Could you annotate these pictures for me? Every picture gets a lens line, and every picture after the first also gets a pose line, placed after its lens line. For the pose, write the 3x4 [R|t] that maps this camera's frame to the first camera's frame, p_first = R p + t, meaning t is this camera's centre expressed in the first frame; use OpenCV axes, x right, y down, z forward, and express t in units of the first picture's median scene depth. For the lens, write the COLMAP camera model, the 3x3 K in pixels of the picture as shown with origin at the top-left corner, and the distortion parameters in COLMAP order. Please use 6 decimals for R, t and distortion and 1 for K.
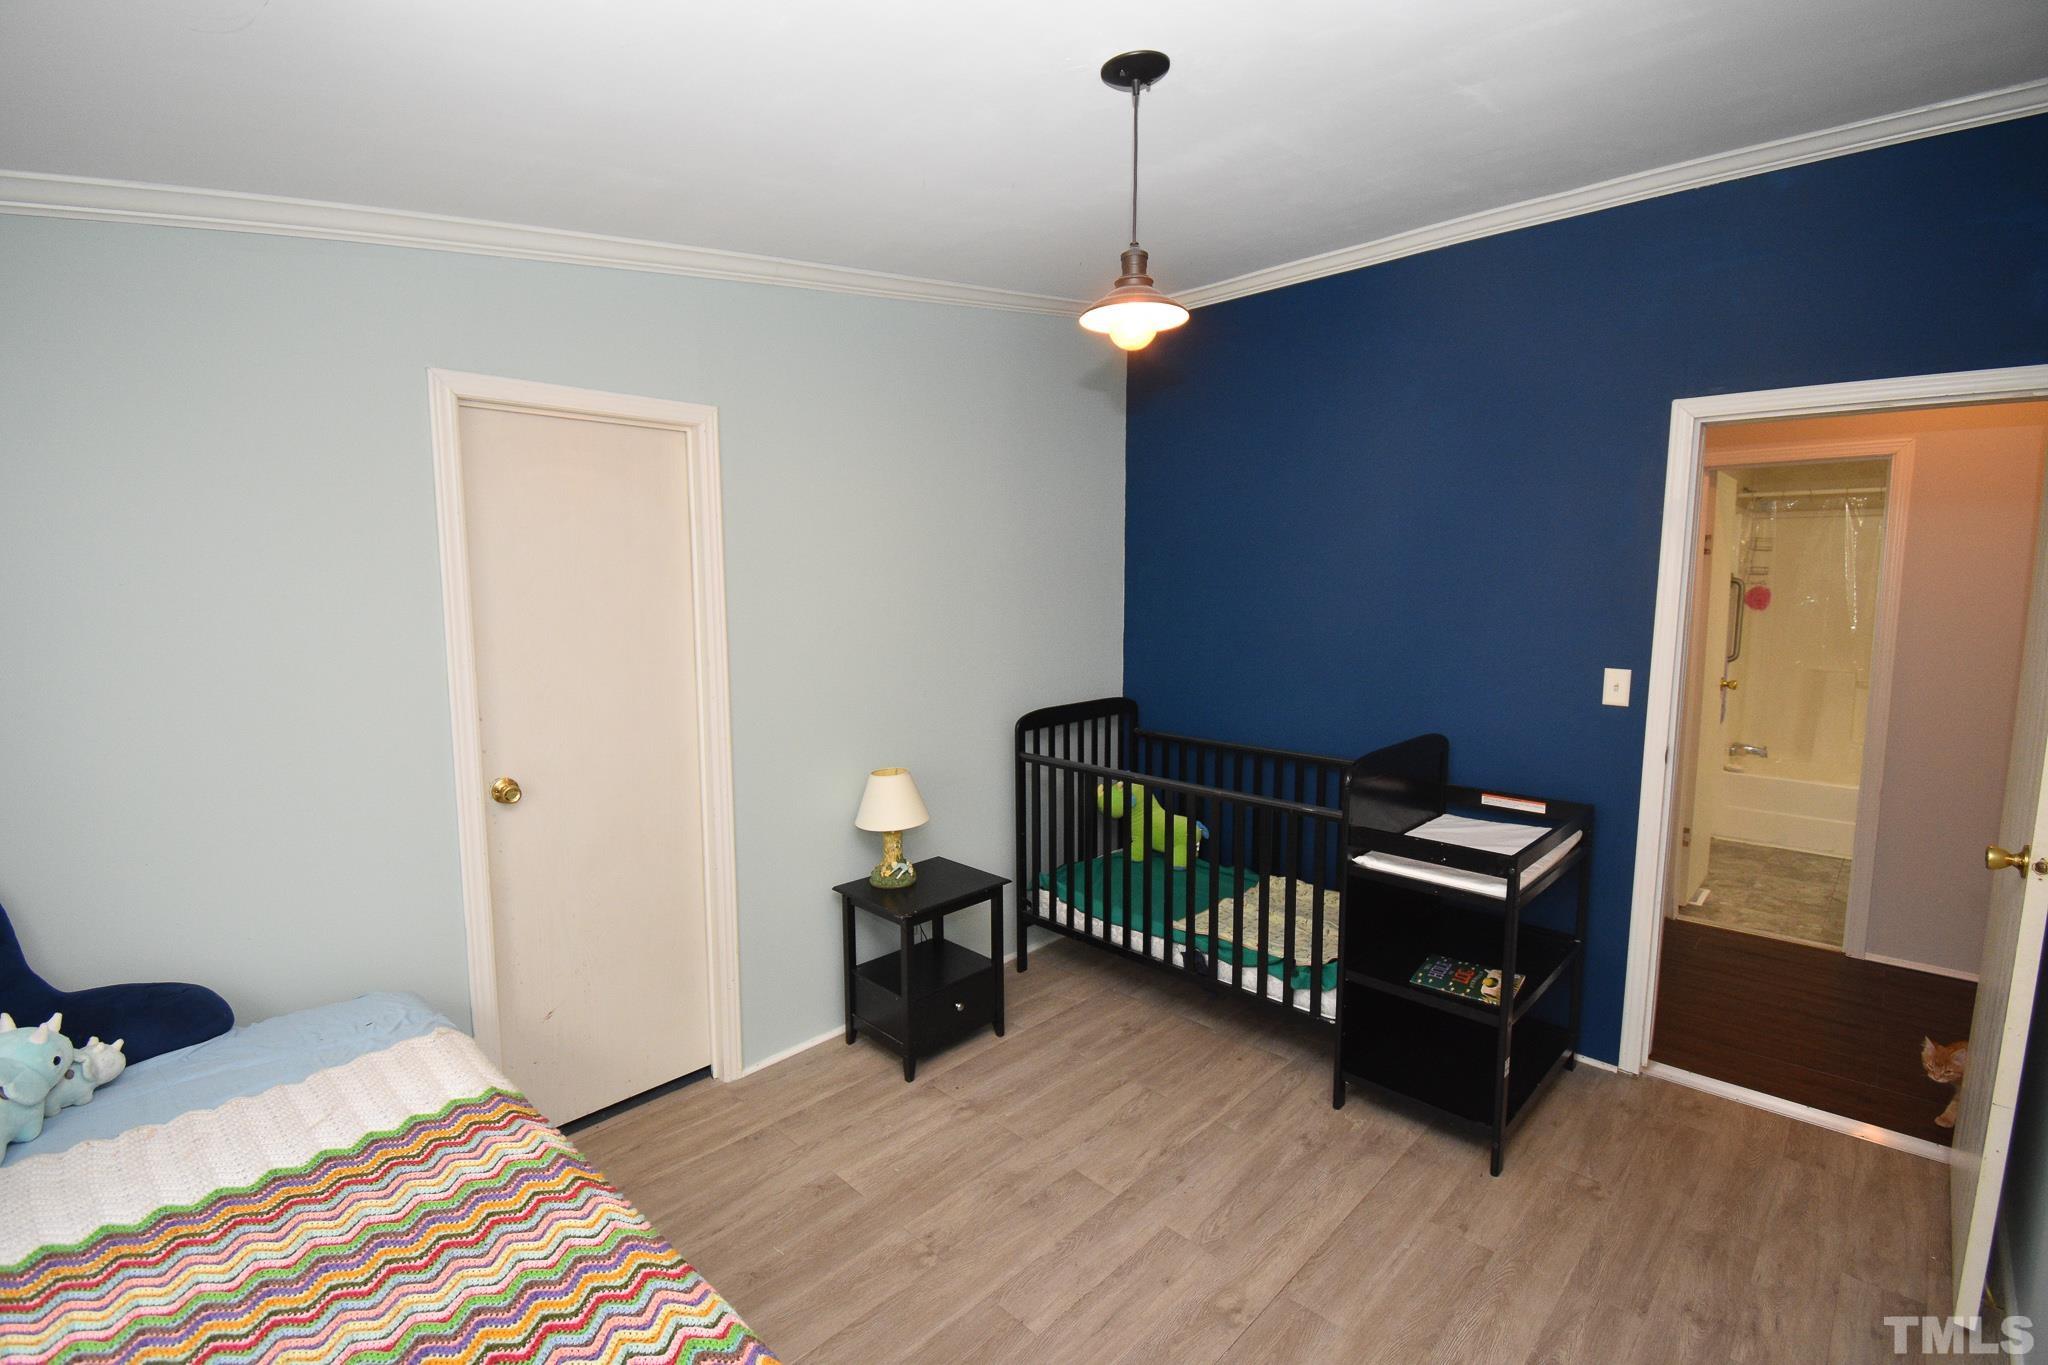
lens RADIAL K [[907.1, 0, 1022.6], [0, 907.1, 684.5], [0, 0, 1]] dist [0.006674, -0.018217]
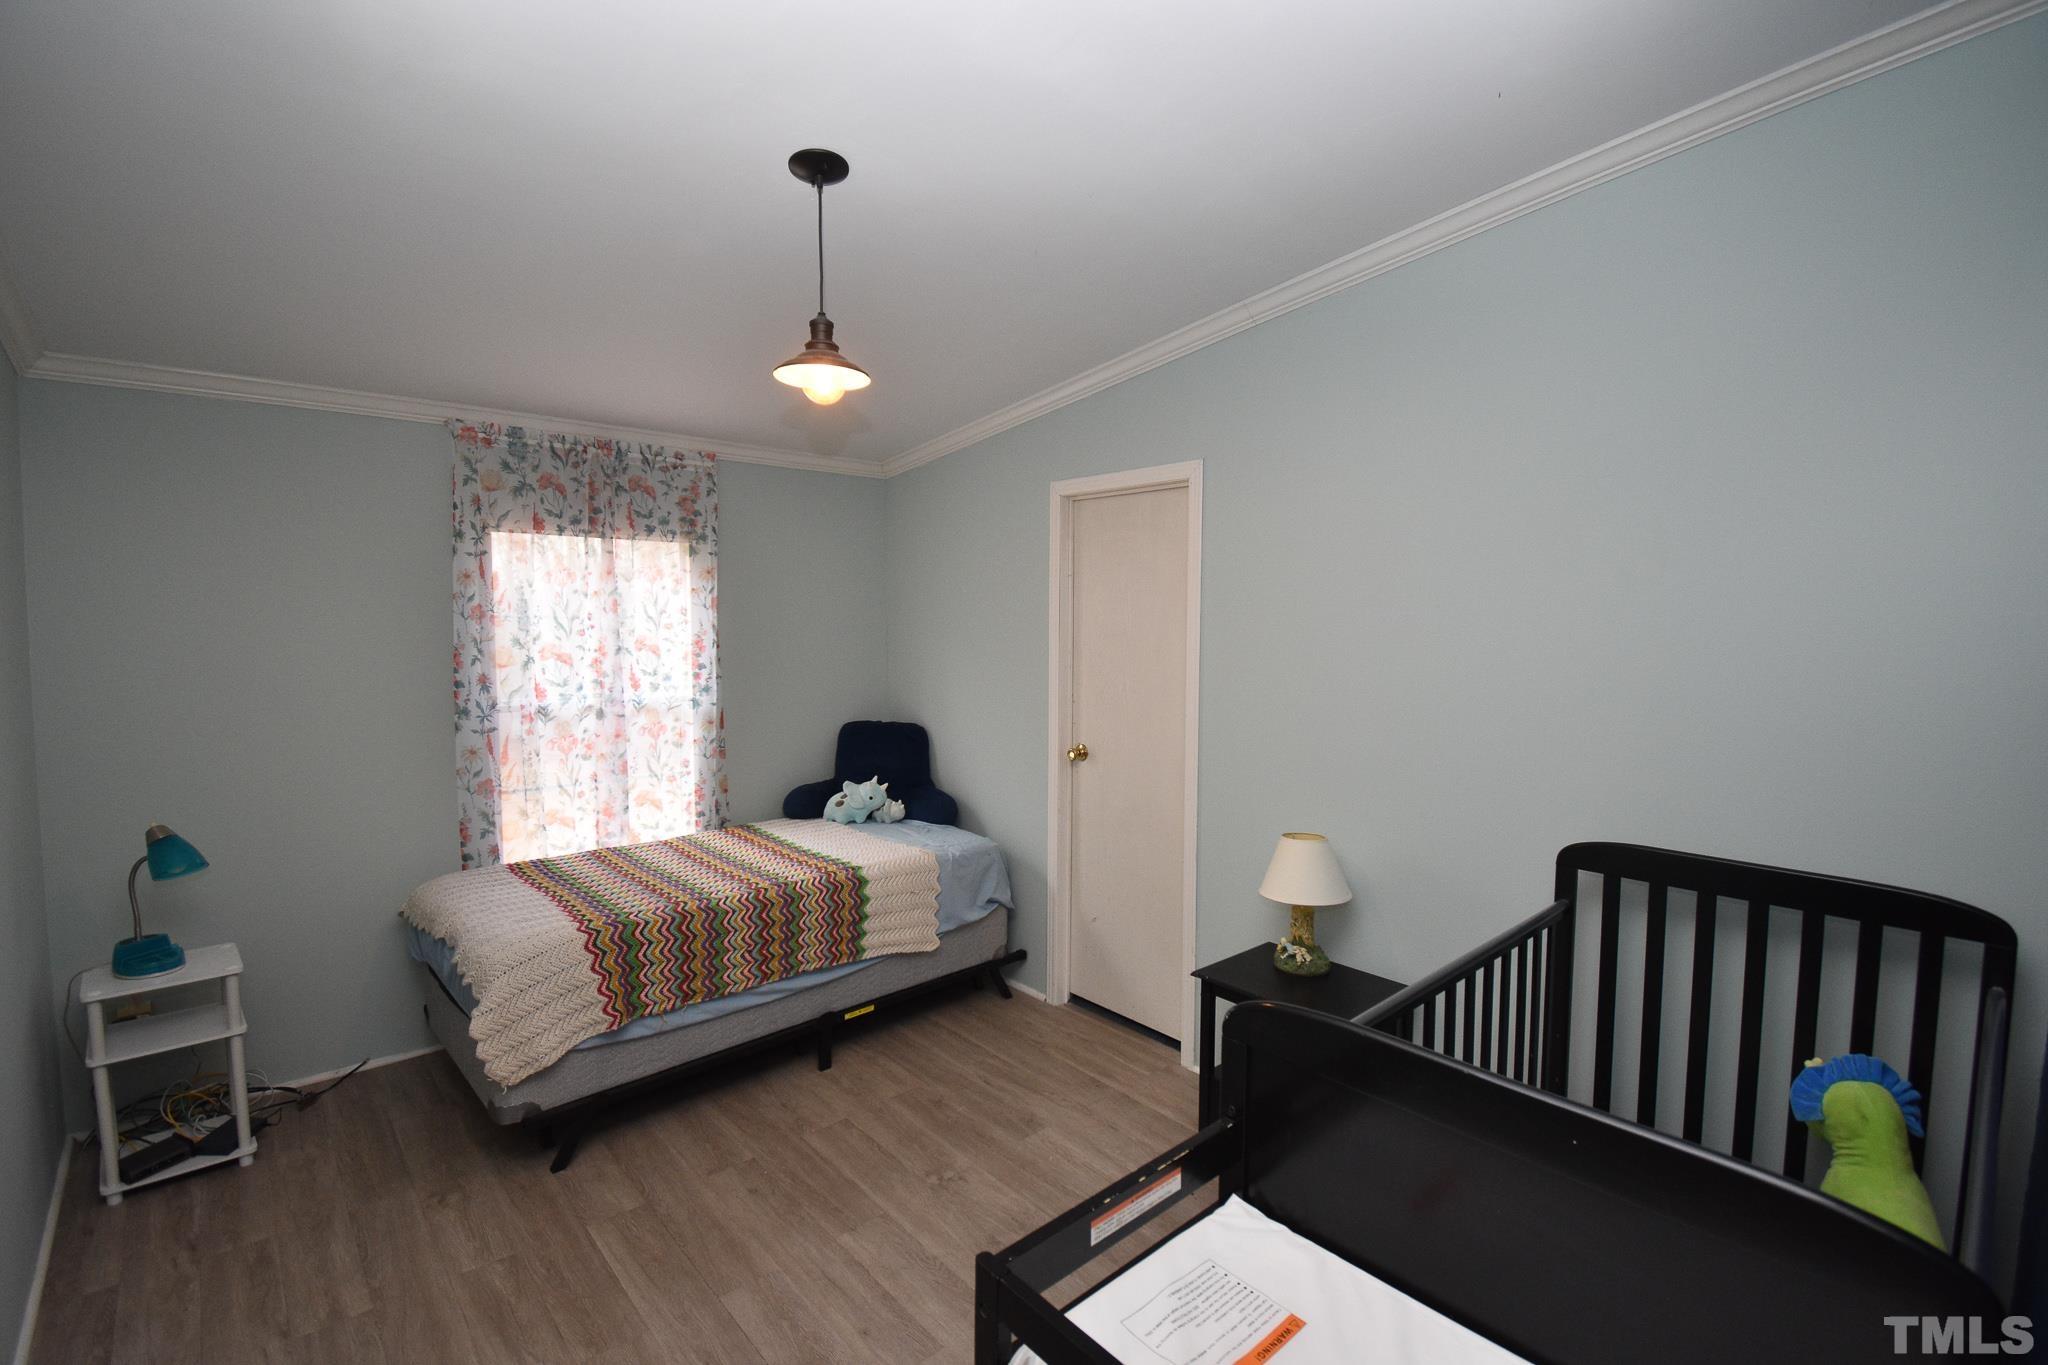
lens RADIAL K [[907.1, 0, 1022.8], [0, 907.1, 685.2], [0, 0, 1]] dist [0.006674, -0.018217]
pose [[-0.070767, 0.078667, -0.994386, 0.931353], [-0.123960, 0.988464, 0.087021, -0.113416], [0.989761, 0.129423, -0.060199, 1.005560]]
